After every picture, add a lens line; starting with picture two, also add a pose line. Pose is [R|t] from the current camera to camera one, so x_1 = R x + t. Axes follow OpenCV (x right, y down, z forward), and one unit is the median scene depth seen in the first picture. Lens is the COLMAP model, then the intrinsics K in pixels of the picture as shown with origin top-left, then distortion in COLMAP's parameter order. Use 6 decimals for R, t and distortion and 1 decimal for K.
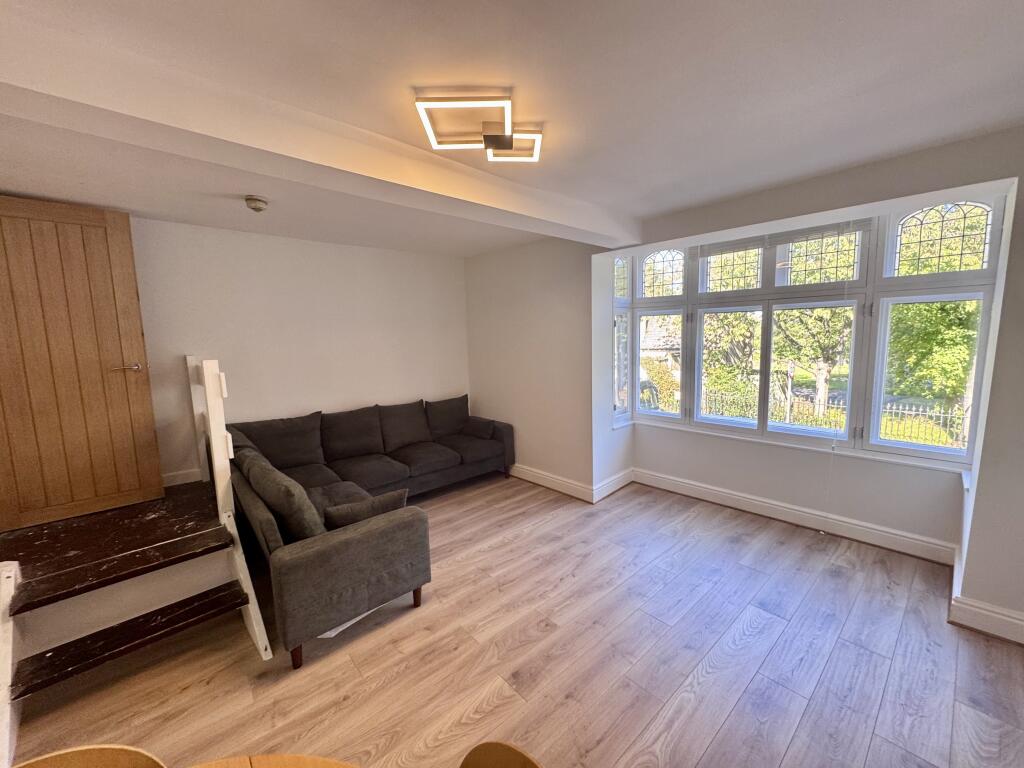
lens RADIAL K [[410.0, 0, 512.3], [0, 410.0, 382.1], [0, 0, 1]] dist [-0.000165, 0.000309]
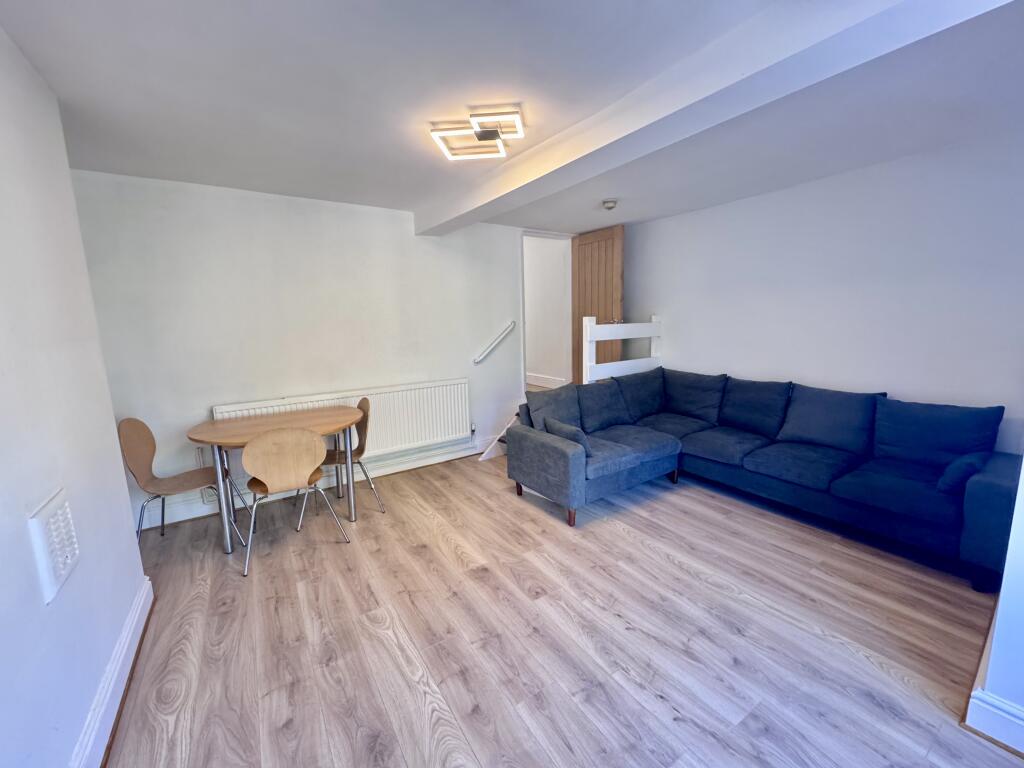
lens RADIAL K [[410.0, 0, 513.6], [0, 410.0, 386.4], [0, 0, 1]] dist [-0.000165, 0.000309]
pose [[-0.141002, 0.181375, -0.973253, 0.856399], [-0.090858, 0.976555, 0.195153, -0.070921], [0.985831, 0.115944, -0.121217, 0.893429]]
